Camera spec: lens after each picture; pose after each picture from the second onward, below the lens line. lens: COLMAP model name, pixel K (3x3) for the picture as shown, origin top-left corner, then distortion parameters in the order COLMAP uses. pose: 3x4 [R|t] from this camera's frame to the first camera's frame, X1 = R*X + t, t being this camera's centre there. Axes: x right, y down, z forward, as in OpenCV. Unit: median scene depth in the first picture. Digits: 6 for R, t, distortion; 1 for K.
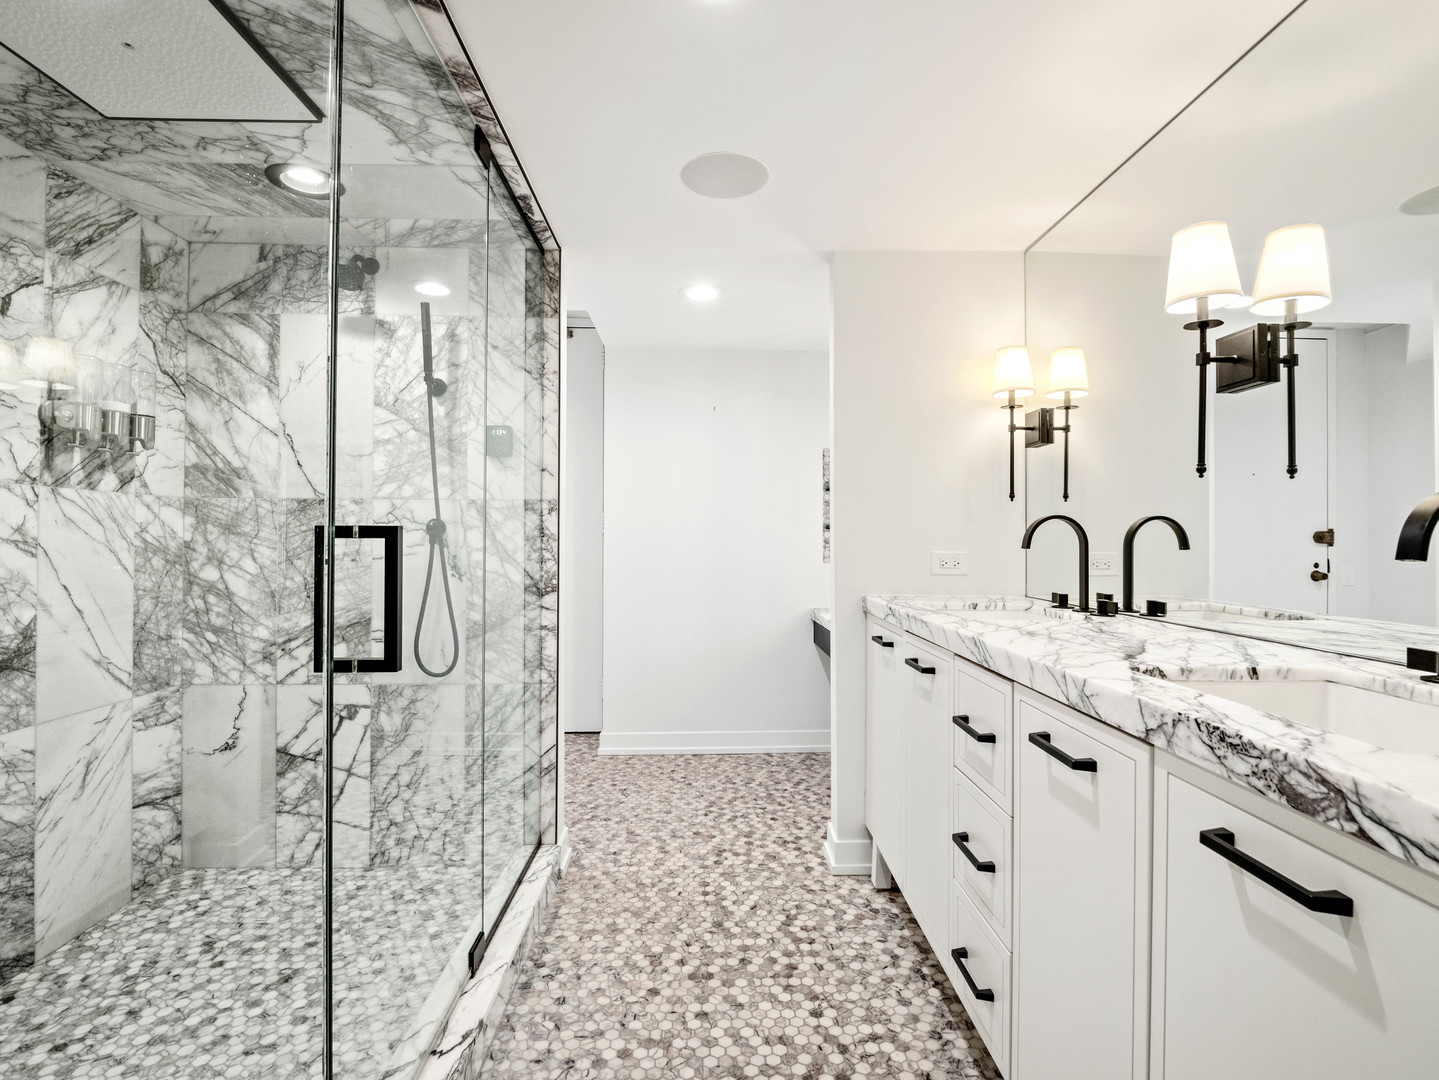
lens RADIAL K [[684.2, 0, 719.5], [0, 684.2, 540.0], [0, 0, 1]] dist [0.021988, -0.013457]
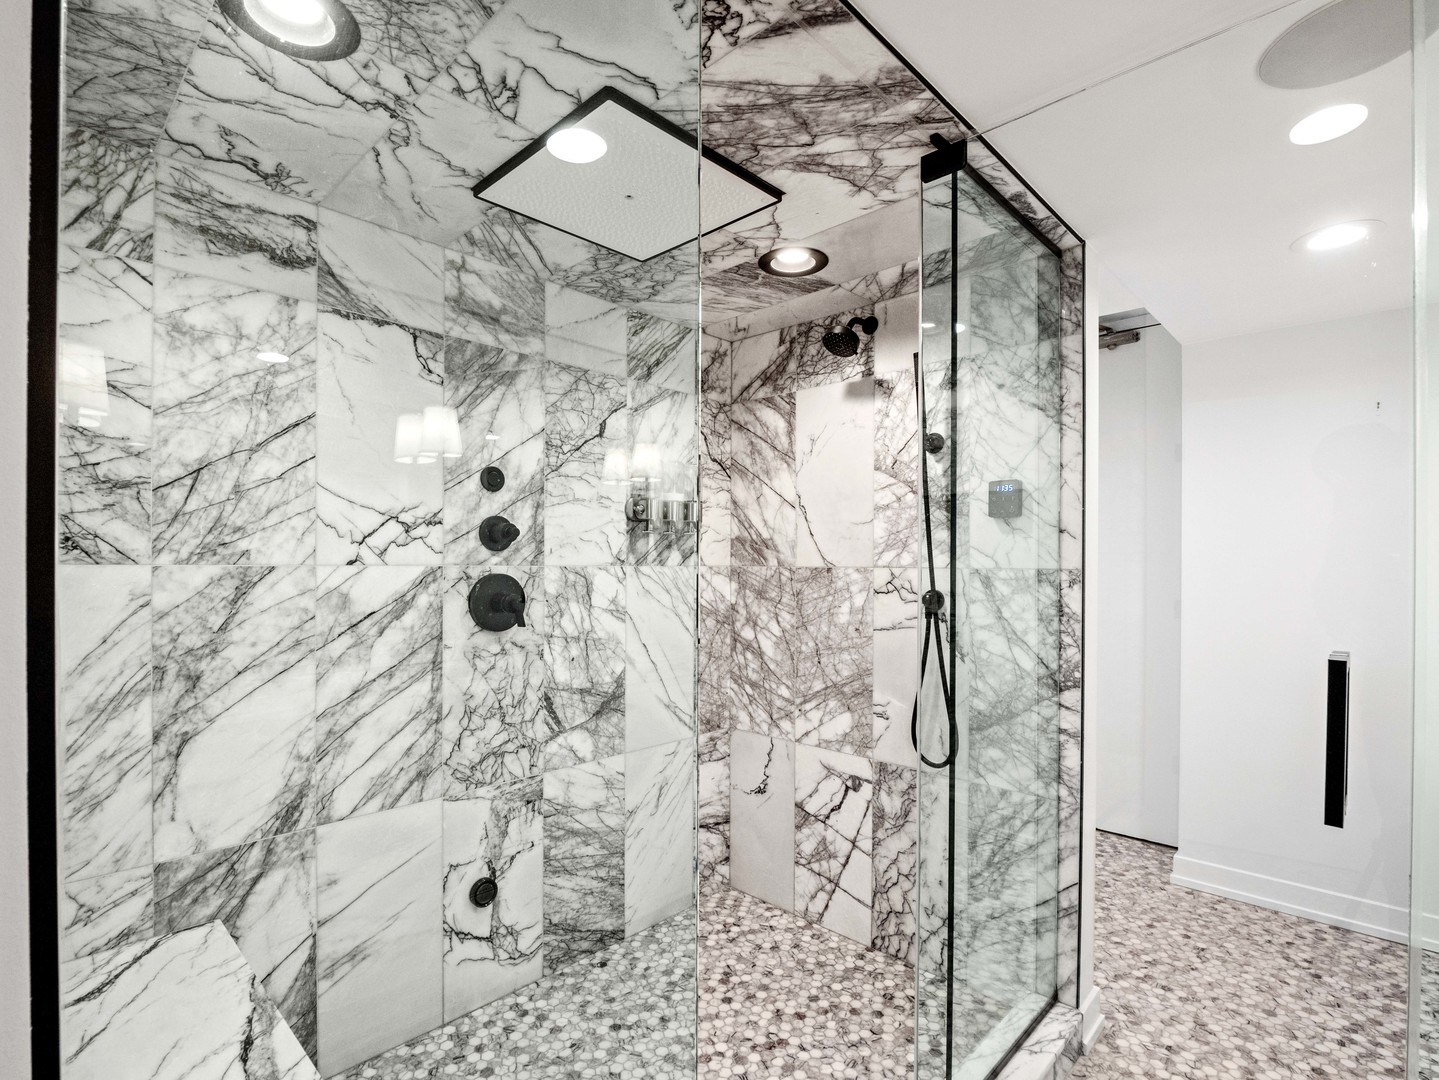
lens RADIAL K [[706.7, 0, 721.6], [0, 706.7, 568.5], [0, 0, 1]] dist [0.015875, -0.022636]
pose [[0.703184, 0.012325, -0.710901, 0.046944], [-0.006914, 0.999921, 0.010497, -0.069350], [0.710974, -0.002467, 0.703213, 0.164429]]
